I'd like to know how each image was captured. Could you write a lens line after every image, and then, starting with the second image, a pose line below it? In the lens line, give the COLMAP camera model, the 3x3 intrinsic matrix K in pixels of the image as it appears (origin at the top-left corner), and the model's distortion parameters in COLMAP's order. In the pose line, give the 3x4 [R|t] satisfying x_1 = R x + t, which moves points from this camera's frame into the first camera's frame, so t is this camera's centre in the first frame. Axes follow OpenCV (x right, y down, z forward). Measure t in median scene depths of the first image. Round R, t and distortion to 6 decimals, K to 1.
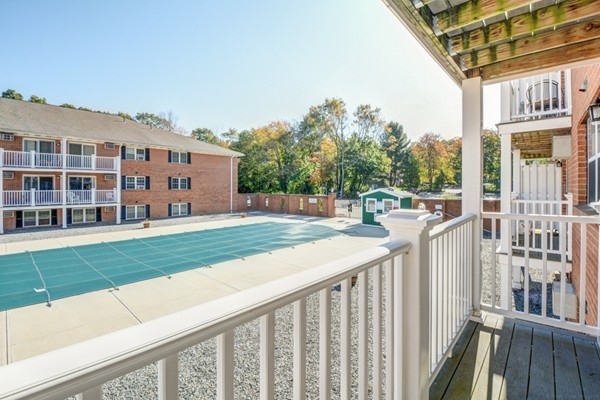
lens RADIAL K [[272.4, 0, 307.8], [0, 272.4, 186.3], [0, 0, 1]] dist [0.000572, -0.014133]
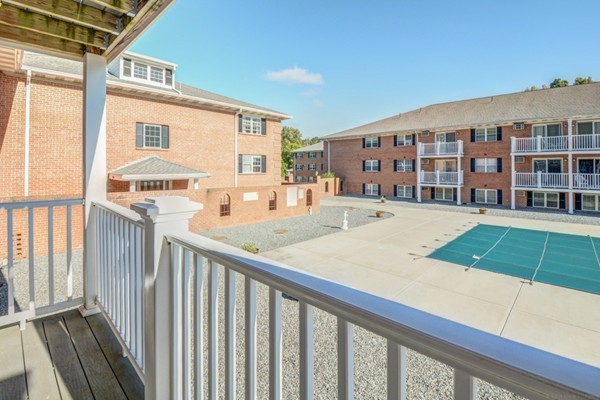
lens RADIAL K [[274.1, 0, 301.6], [0, 274.1, 168.8], [0, 0, 1]] dist [-0.000595, -0.015134]
pose [[-0.054833, 0.002455, -0.998492, 0.093857], [-0.004346, 0.999987, 0.002697, -0.000166], [0.998486, 0.004487, -0.054822, 0.111673]]
